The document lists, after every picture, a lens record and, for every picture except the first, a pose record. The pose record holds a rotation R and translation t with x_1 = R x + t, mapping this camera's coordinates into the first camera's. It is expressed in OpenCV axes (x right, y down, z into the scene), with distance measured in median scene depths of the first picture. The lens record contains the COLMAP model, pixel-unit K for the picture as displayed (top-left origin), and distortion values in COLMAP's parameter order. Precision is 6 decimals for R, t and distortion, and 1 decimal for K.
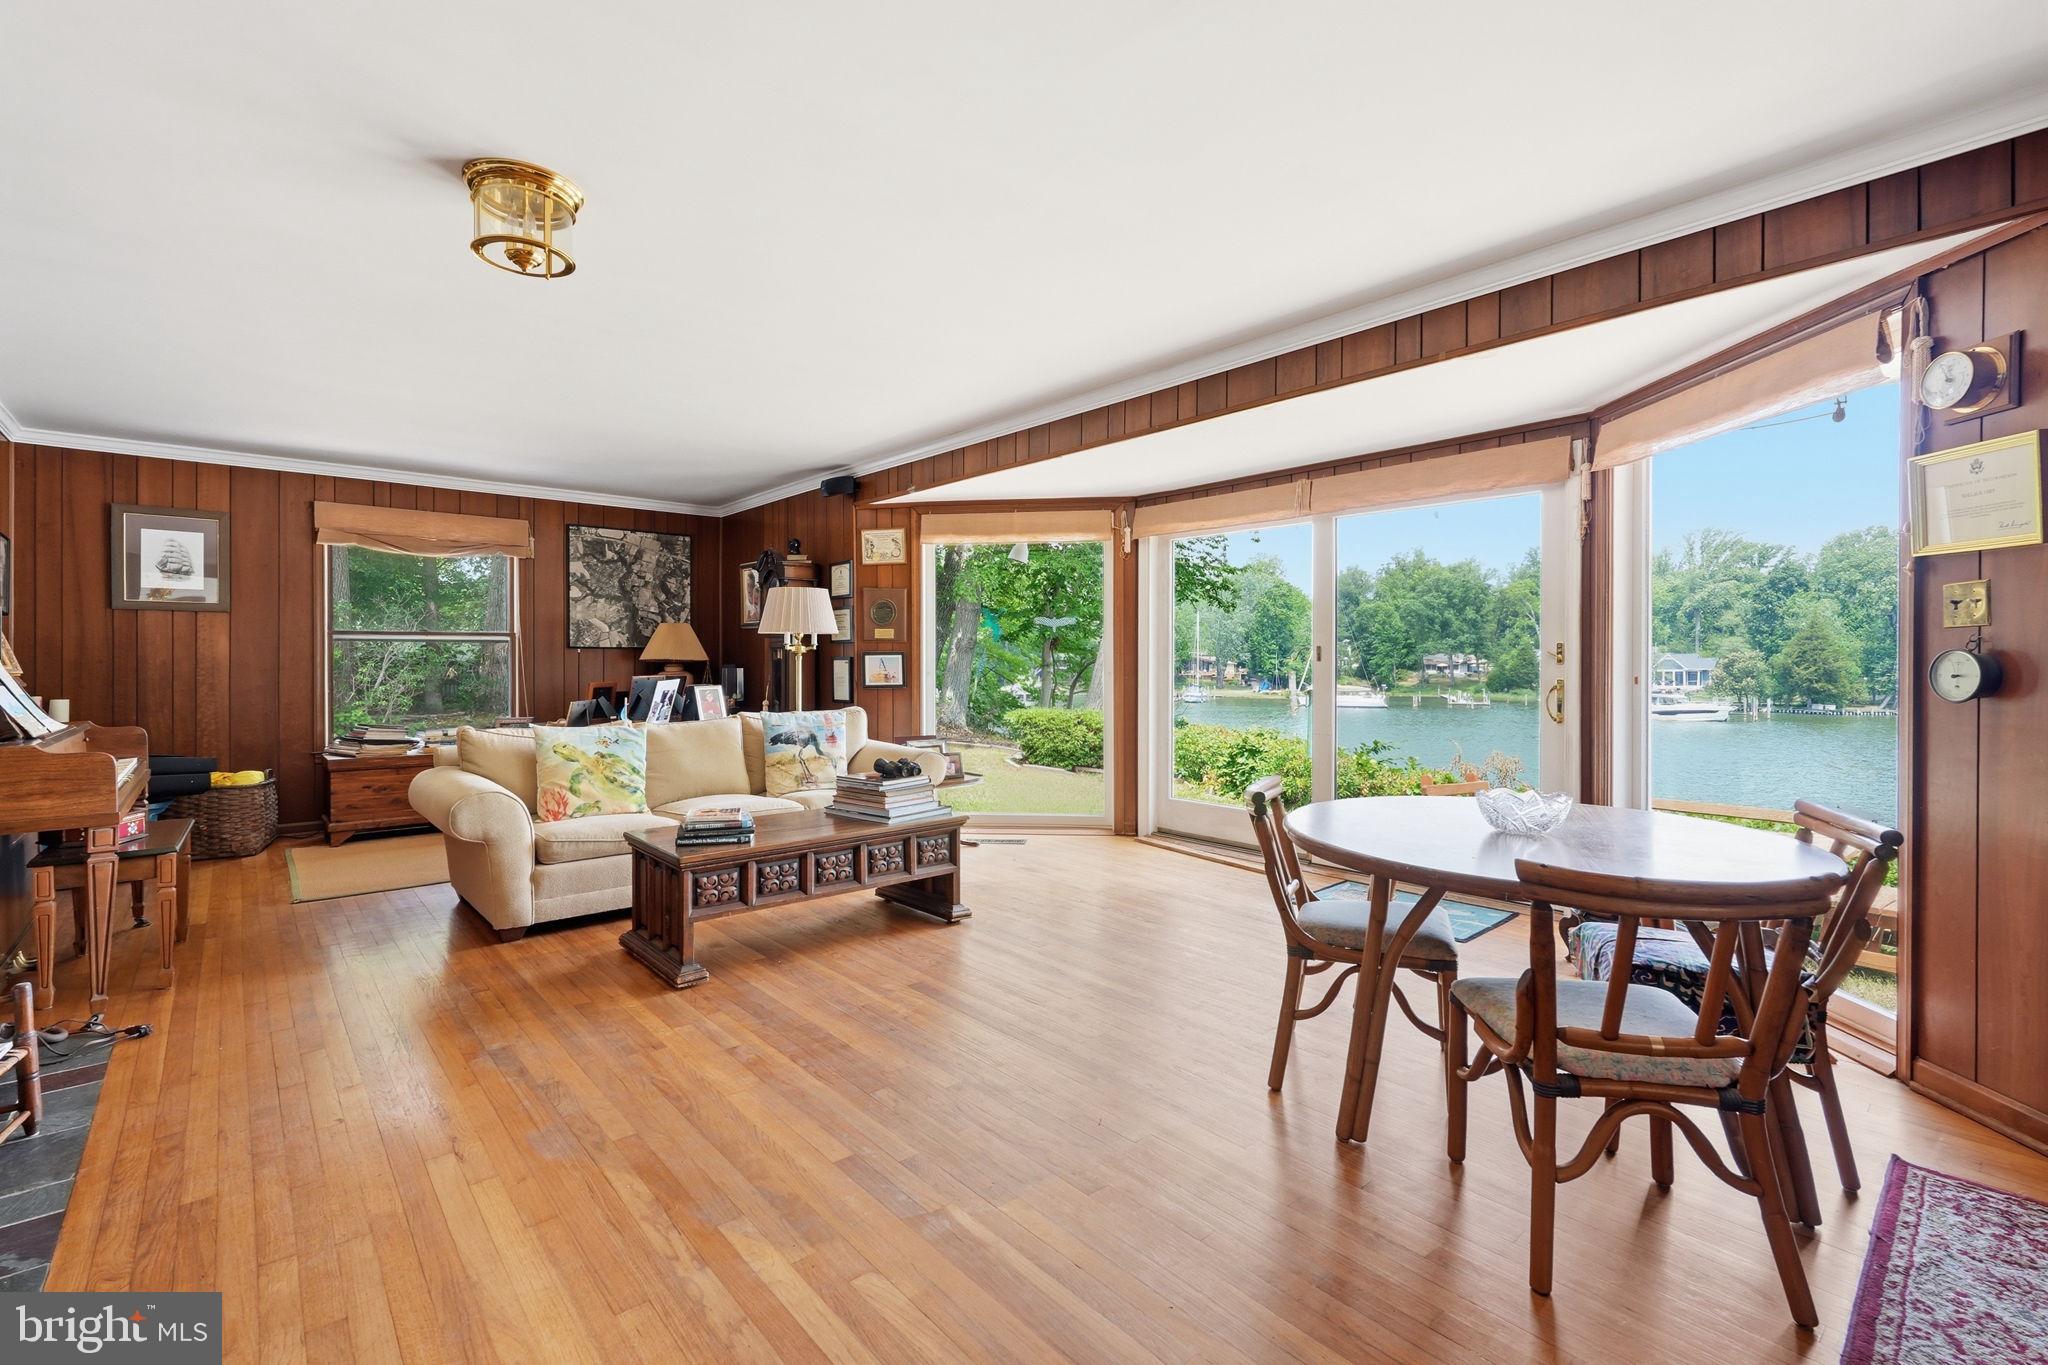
lens RADIAL K [[883.4, 0, 1024.0], [0, 883.4, 682.5], [0, 0, 1]] dist [-0.000829, -0.000035]
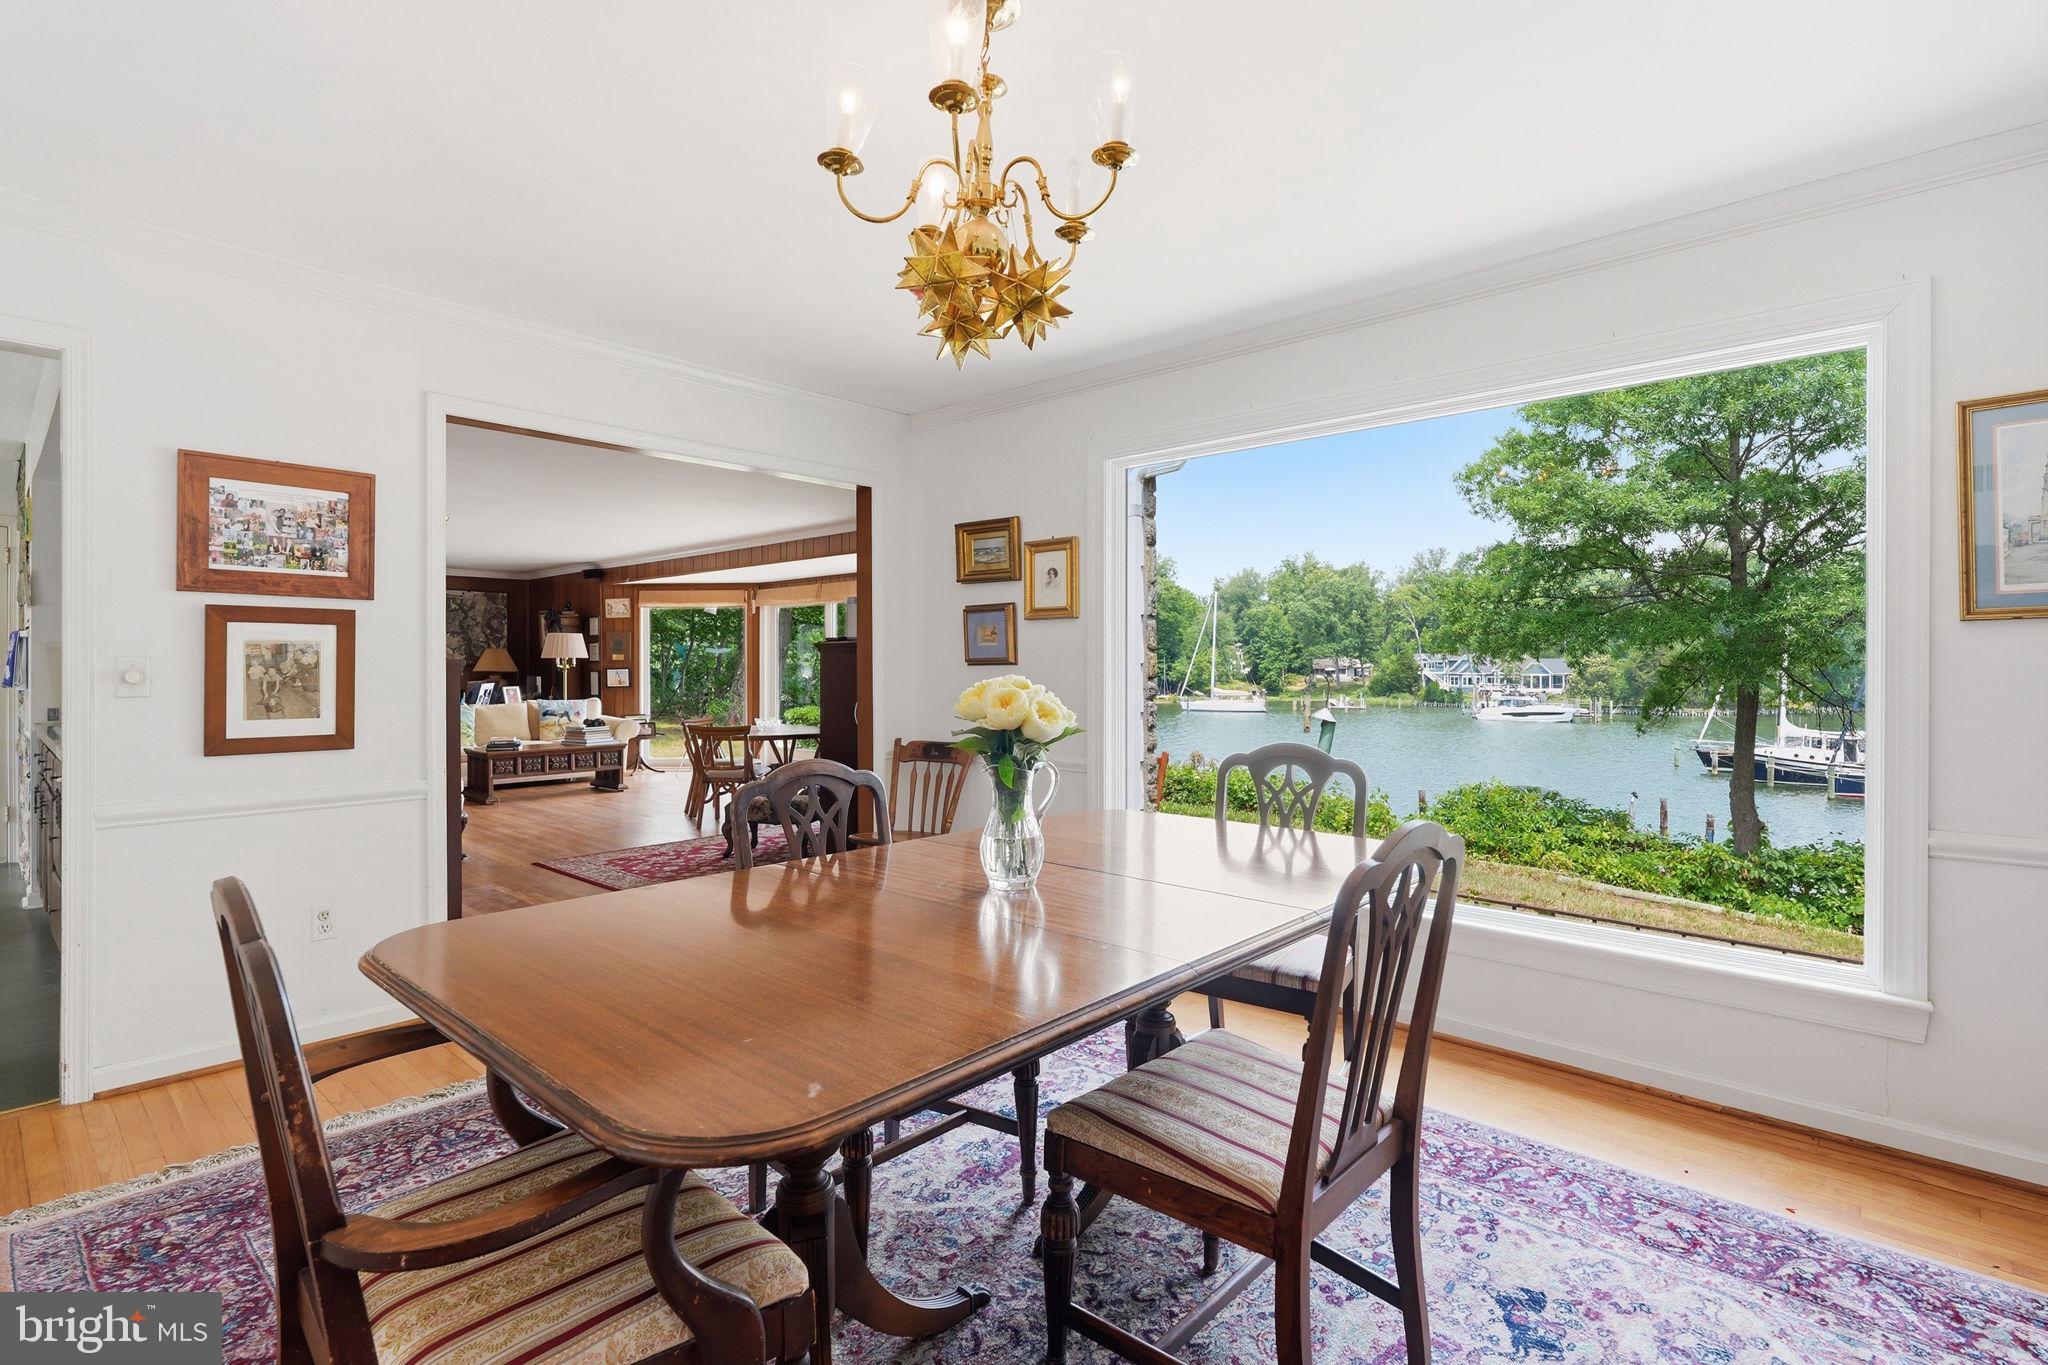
lens RADIAL K [[969.0, 0, 1024.0], [0, 969.0, 682.5], [0, 0, 1]] dist [0.018565, 0.000078]
pose [[0.994988, -0.003022, 0.099949, 0.438277], [0.003646, 0.999975, -0.006062, 0.010009], [-0.099928, 0.006396, 0.994974, -0.983980]]
